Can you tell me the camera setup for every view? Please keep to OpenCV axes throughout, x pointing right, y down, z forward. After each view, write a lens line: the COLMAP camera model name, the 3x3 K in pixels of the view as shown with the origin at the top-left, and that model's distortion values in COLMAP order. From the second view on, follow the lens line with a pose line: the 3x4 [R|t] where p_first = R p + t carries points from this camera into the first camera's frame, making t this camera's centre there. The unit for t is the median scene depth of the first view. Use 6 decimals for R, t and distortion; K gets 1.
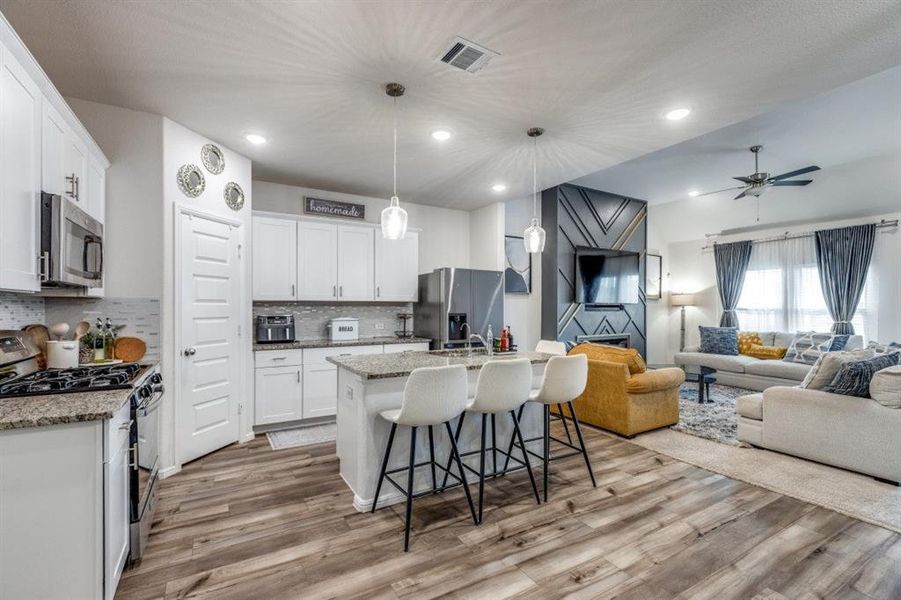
lens RADIAL K [[398.9, 0, 445.6], [0, 398.9, 306.5], [0, 0, 1]] dist [-0.001599, -0.000312]
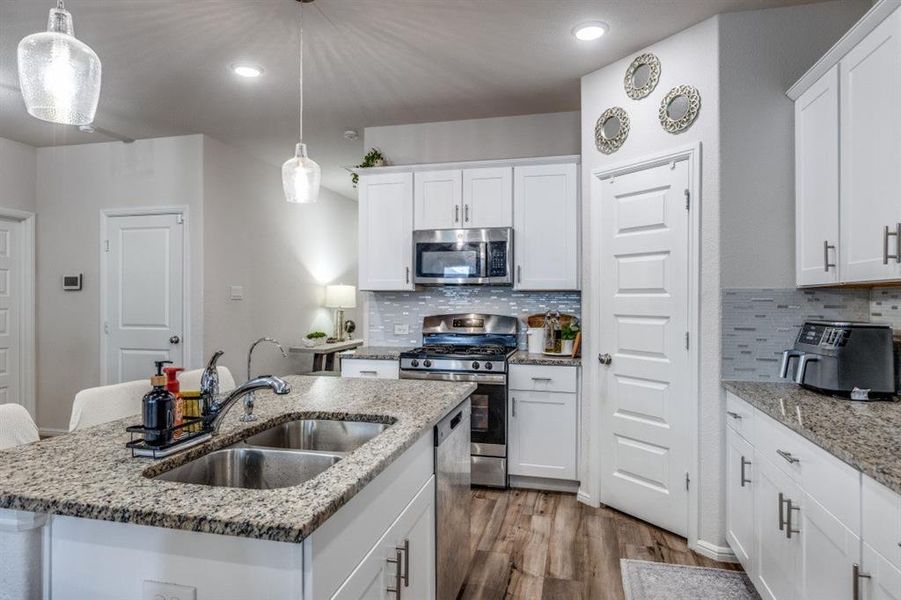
lens RADIAL K [[554.9, 0, 446.6], [0, 554.9, 297.6], [0, 0, 1]] dist [0.003887, -0.000831]
pose [[-0.695500, -0.005262, -0.718507, 0.239319], [-0.004989, 0.999984, -0.002495, 0.000863], [0.718509, 0.001849, -0.695515, 1.120260]]
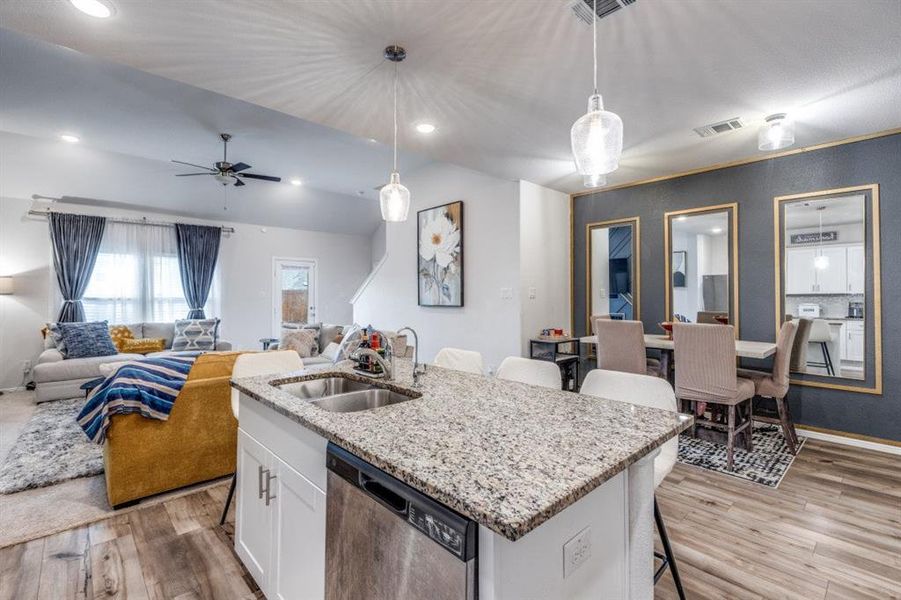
lens RADIAL K [[406.6, 0, 440.8], [0, 406.6, 285.9], [0, 0, 1]] dist [-0.001191, -0.000372]
pose [[-0.208130, 0.020123, 0.977894, -0.368617], [0.000446, 0.999790, -0.020479, -0.003818], [-0.978101, -0.003827, -0.208095, 0.789990]]
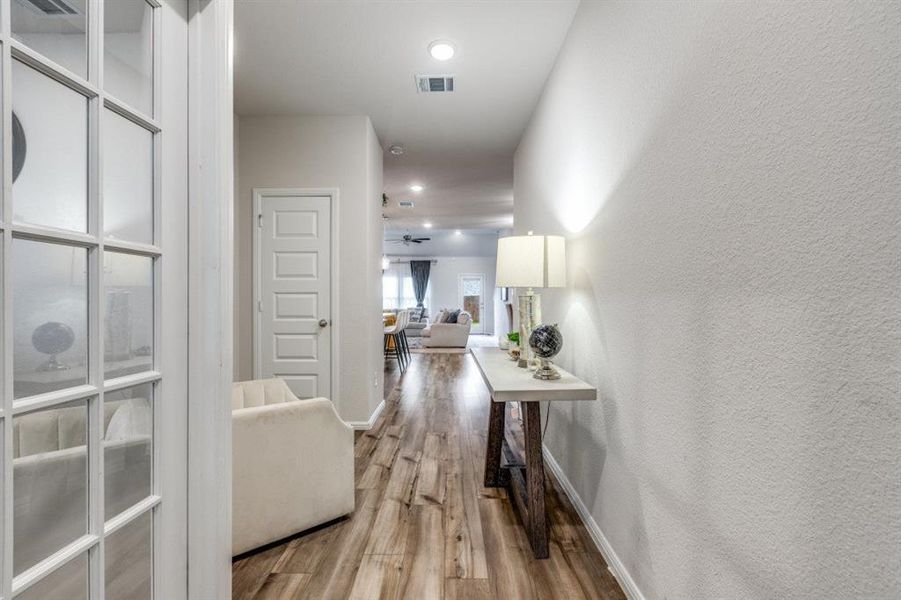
lens RADIAL K [[396.8, 0, 443.6], [0, 396.8, 302.8], [0, 0, 1]] dist [-0.003138, -0.000354]
pose [[0.518449, -0.004891, 0.855095, -1.164486], [0.001327, 0.999987, 0.004915, 0.039520], [-0.855108, -0.001414, 0.518449, -0.369010]]
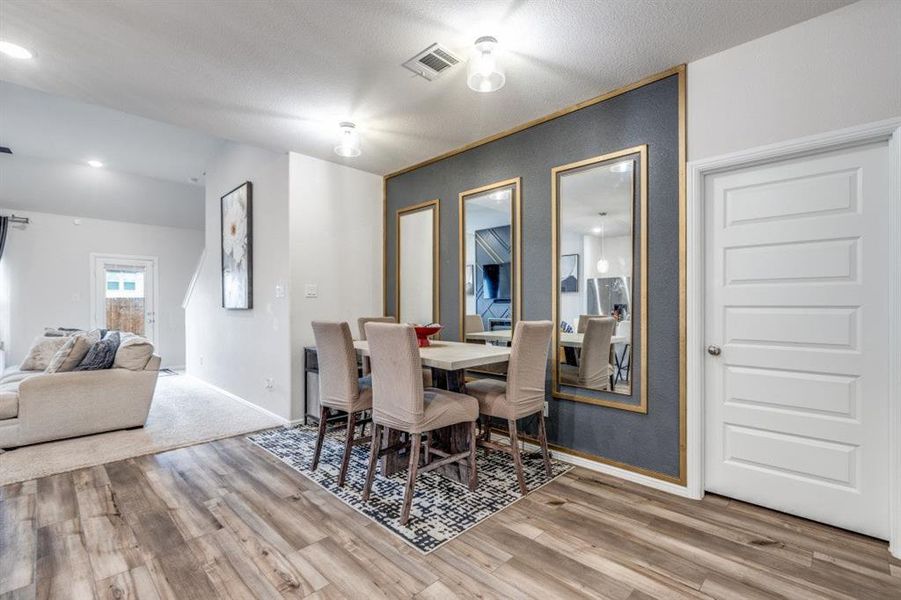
lens RADIAL K [[404.6, 0, 444.5], [0, 404.6, 301.9], [0, 0, 1]] dist [-0.000311, -0.000311]
pose [[-0.262825, 0.005796, 0.964826, -0.288426], [0.001755, 0.999983, -0.005530, 0.024229], [-0.964842, 0.000240, -0.262831, 0.245109]]
